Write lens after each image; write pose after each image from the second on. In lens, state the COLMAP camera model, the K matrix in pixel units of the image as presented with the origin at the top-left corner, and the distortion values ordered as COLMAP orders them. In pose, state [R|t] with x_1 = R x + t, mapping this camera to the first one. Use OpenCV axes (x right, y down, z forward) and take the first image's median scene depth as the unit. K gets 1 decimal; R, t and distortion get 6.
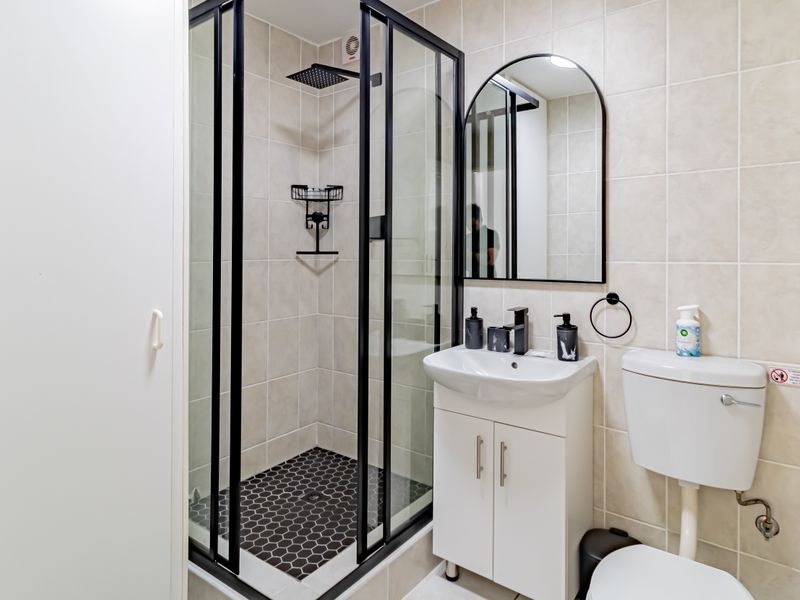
lens RADIAL K [[489.5, 0, 402.3], [0, 489.5, 235.6], [0, 0, 1]] dist [0.003146, 0.000036]
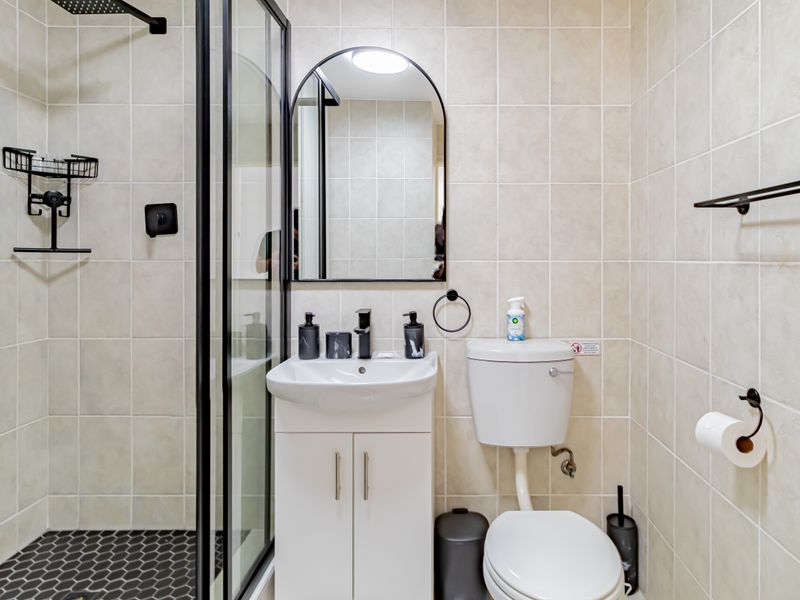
lens RADIAL K [[495.1, 0, 400.0], [0, 495.1, 256.1], [0, 0, 1]] dist [-0.001057, 0.000705]
pose [[0.787123, 0.017868, 0.616538, -0.299699], [-0.024546, 0.999696, 0.002366, 0.040319], [-0.616308, -0.016996, 0.787322, 0.204938]]
